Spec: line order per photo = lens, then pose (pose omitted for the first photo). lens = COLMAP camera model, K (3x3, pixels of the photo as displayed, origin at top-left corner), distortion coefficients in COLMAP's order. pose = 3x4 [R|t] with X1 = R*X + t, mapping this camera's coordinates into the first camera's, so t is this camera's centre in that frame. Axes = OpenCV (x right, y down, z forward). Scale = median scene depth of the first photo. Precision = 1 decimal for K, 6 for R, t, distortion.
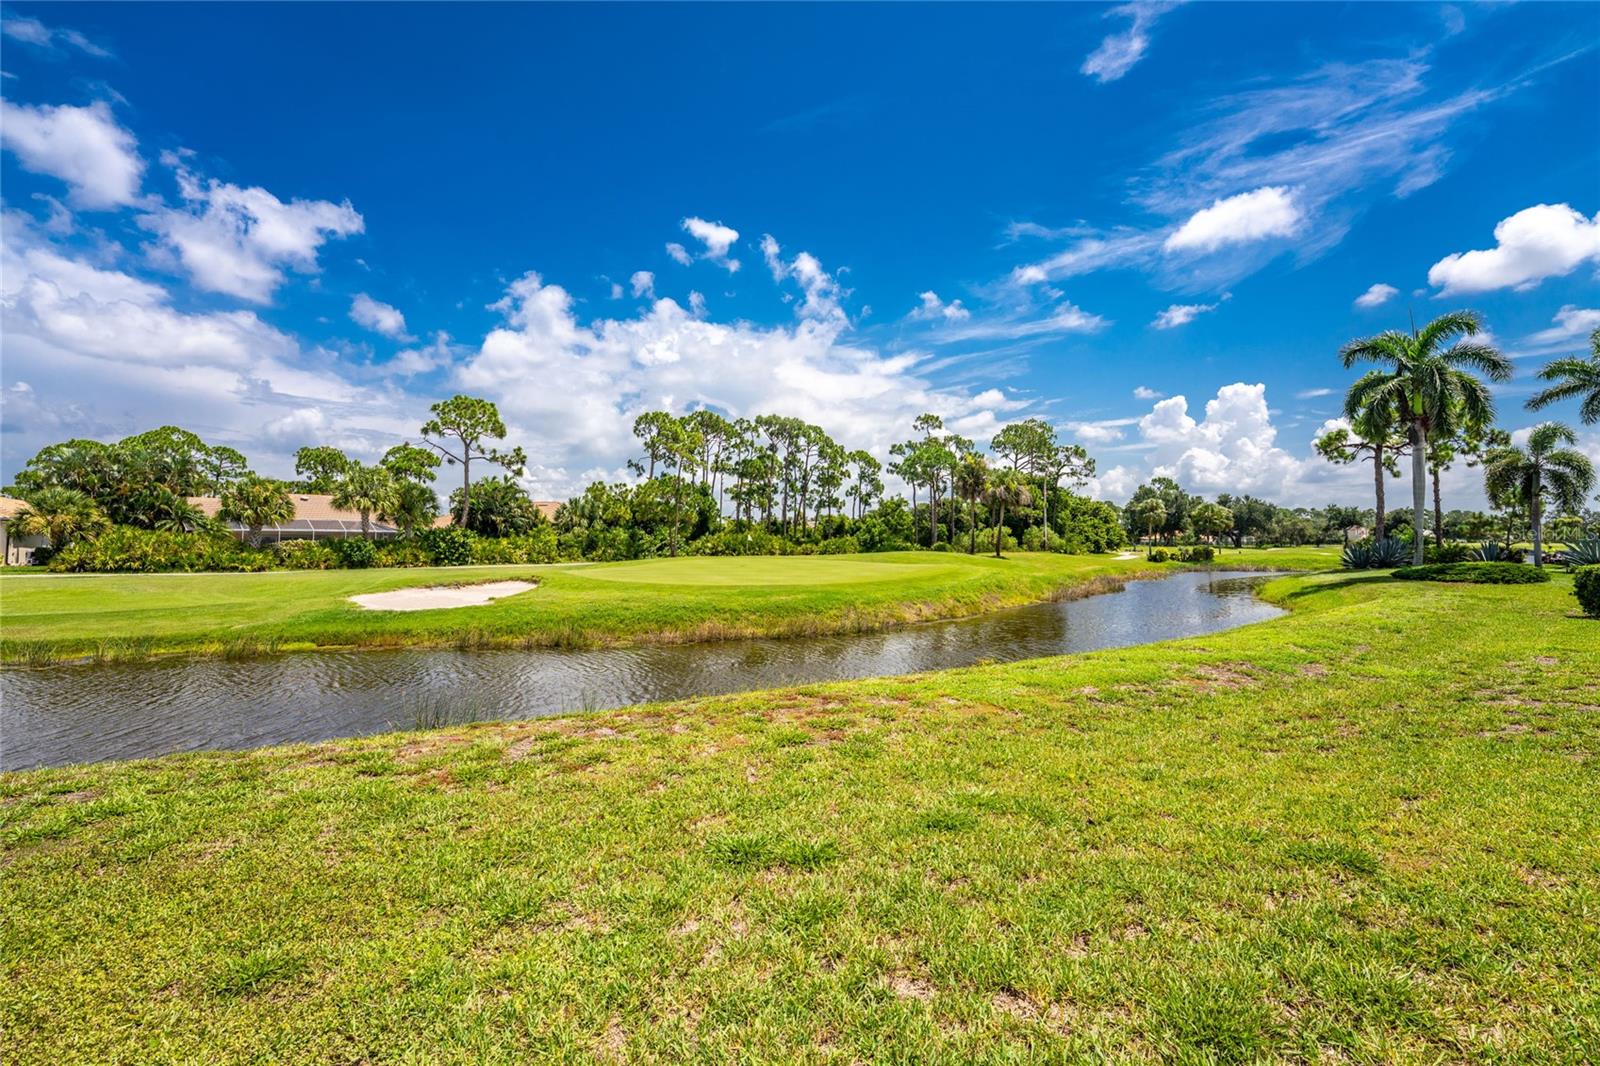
lens RADIAL K [[688.2, 0, 794.8], [0, 688.2, 523.9], [0, 0, 1]] dist [-0.002201, -0.000329]
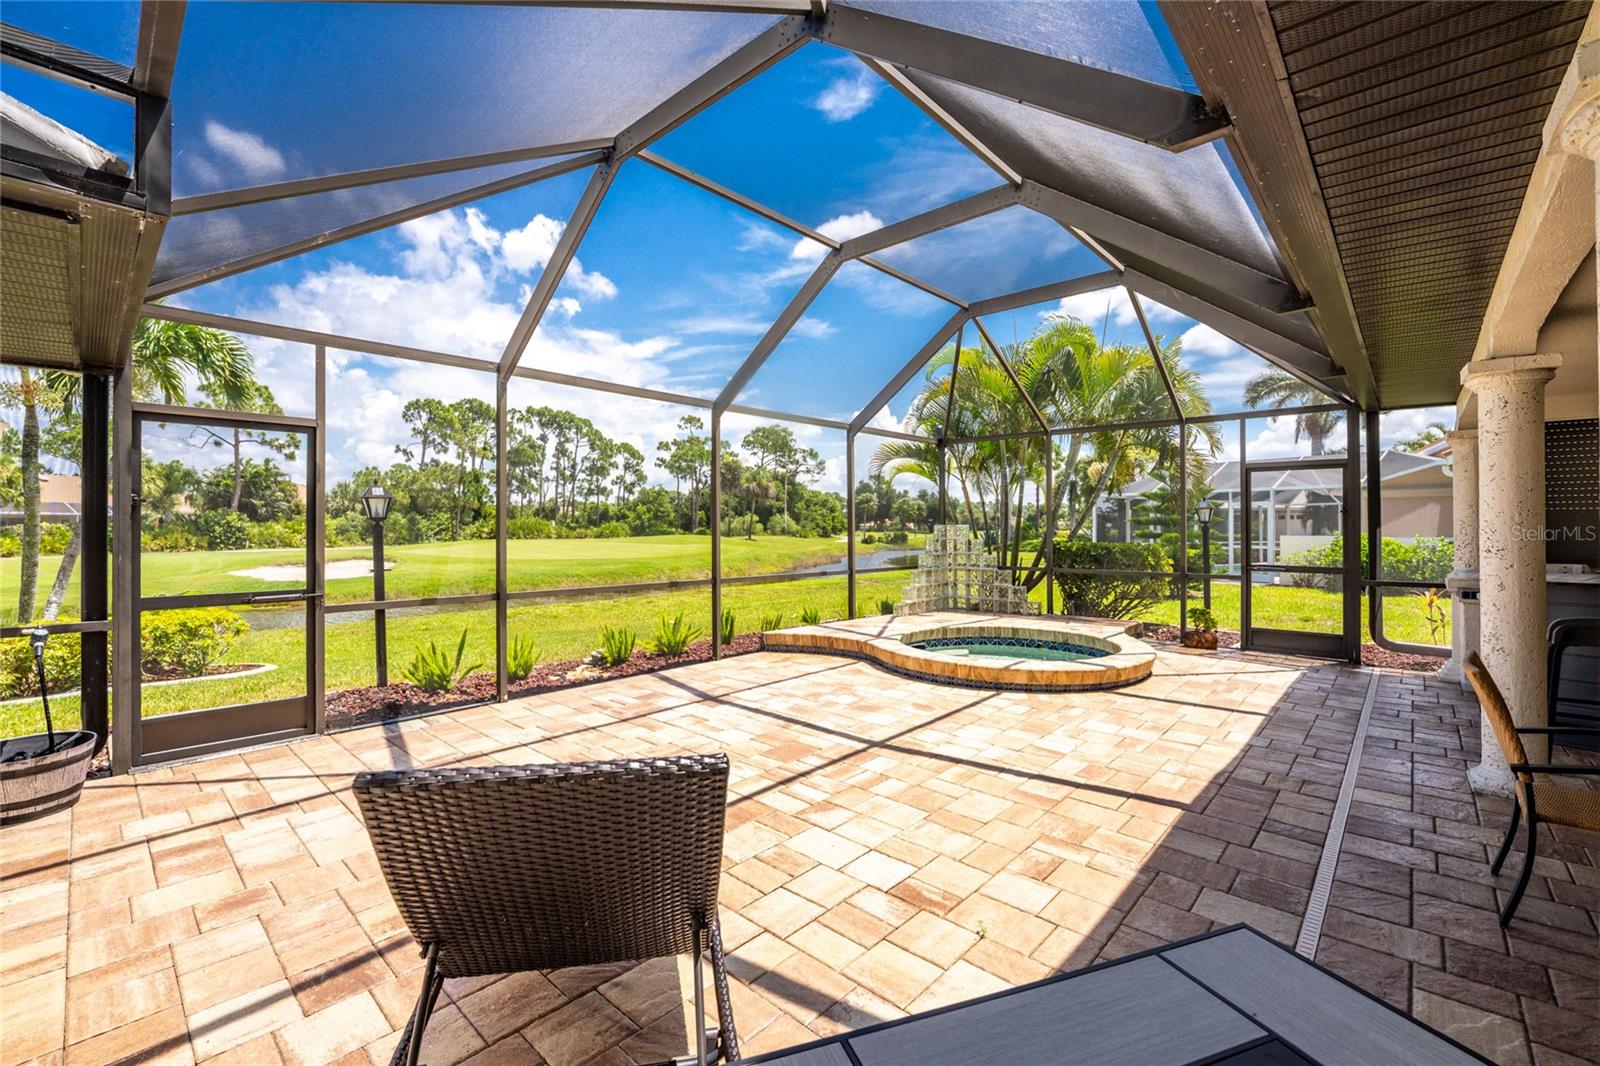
lens RADIAL K [[699.4, 0, 800.0], [0, 699.4, 533.0], [0, 0, 1]] dist [-0.001759, -0.000230]
pose [[0.930057, -0.000679, 0.367414, -0.058717], [-0.011431, 0.999461, 0.030785, -0.002407], [-0.367237, -0.032832, 0.929548, -0.140786]]
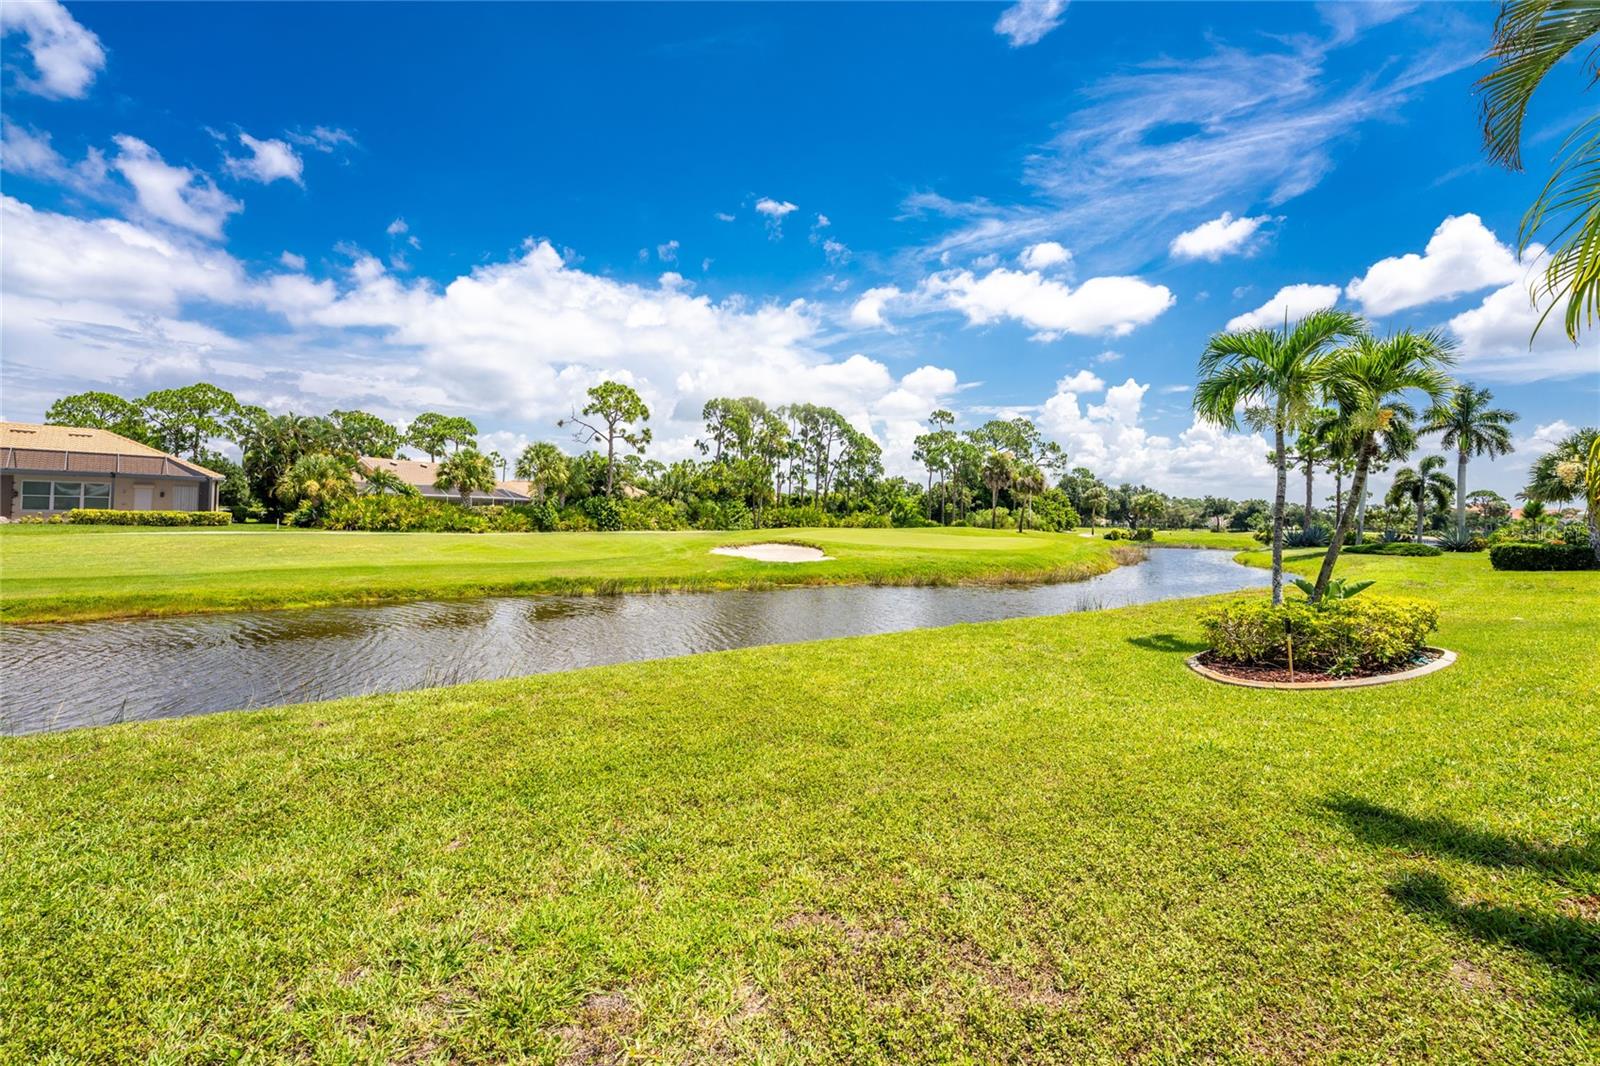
lens RADIAL K [[691.8, 0, 799.3], [0, 691.8, 501.9], [0, 0, 1]] dist [-0.000151, 0.000001]
pose [[0.984801, 0.027840, 0.171440, -0.225871], [-0.028888, 0.999576, 0.003619, -0.000701], [-0.171266, -0.008516, 0.985188, -0.111885]]
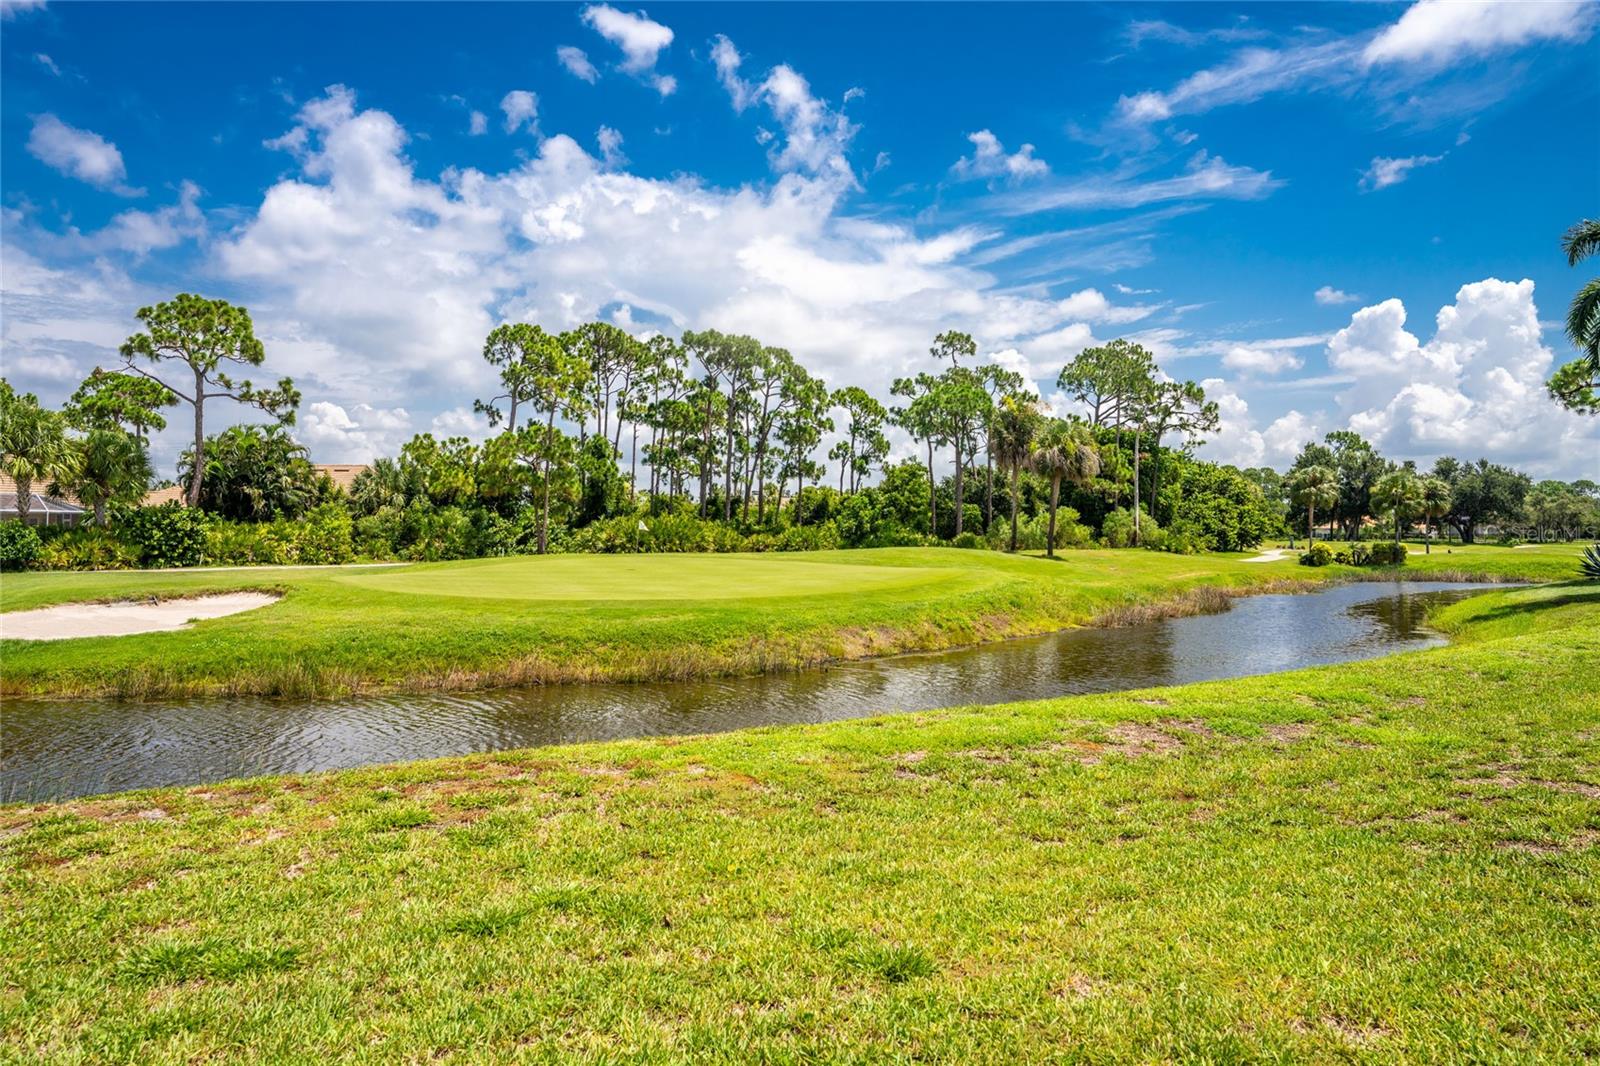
lens RADIAL K [[1096.6, 0, 801.4], [0, 1096.6, 521.9], [0, 0, 1]] dist [0.042401, 0.005960]
pose [[0.999820, 0.005886, 0.018021, 0.033363], [-0.006236, 0.999792, 0.019427, -0.002212], [-0.017903, -0.019536, 0.999649, -0.013632]]
